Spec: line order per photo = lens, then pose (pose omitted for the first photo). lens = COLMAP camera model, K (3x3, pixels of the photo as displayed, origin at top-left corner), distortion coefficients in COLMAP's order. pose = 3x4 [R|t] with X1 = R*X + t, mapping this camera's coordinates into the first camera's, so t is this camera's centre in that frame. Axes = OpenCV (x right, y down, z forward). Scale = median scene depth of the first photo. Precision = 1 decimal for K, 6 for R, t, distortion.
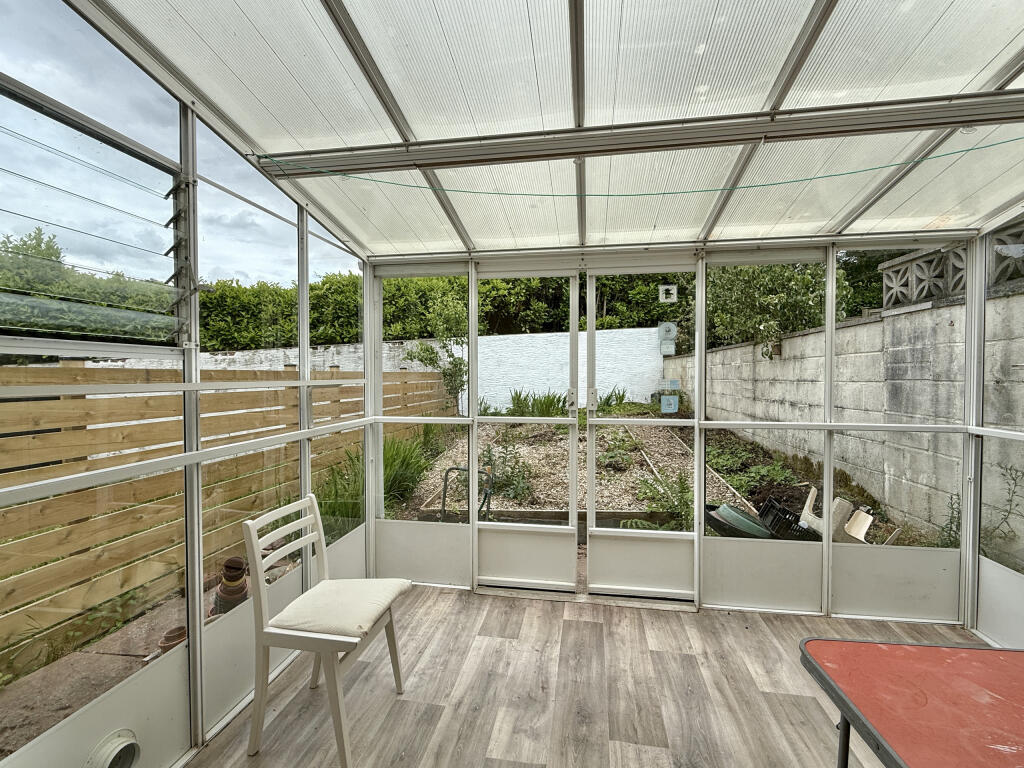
lens RADIAL K [[492.0, 0, 511.1], [0, 492.0, 384.9], [0, 0, 1]] dist [0.014598, 0.005074]
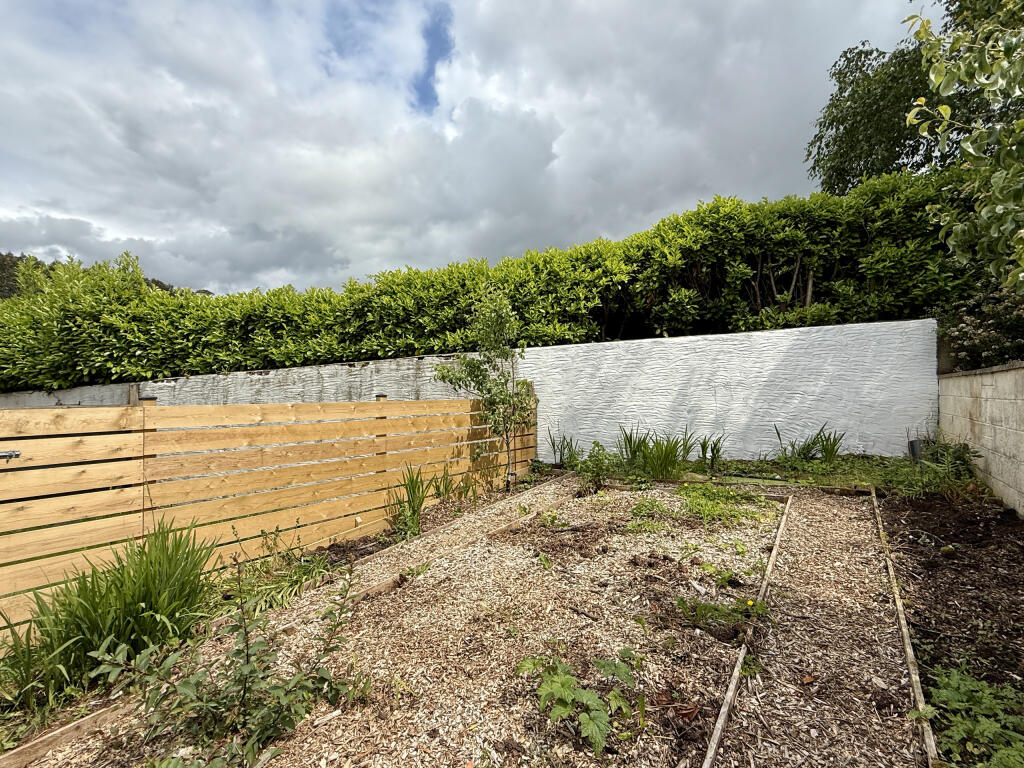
lens RADIAL K [[492.0, 0, 516.5], [0, 492.0, 380.0], [0, 0, 1]] dist [0.014598, 0.005074]
pose [[0.894972, 0.002474, -0.446116, 0.150870], [-0.018572, 0.999324, -0.031717, -0.024799], [0.445736, 0.036671, 0.894413, 0.332462]]
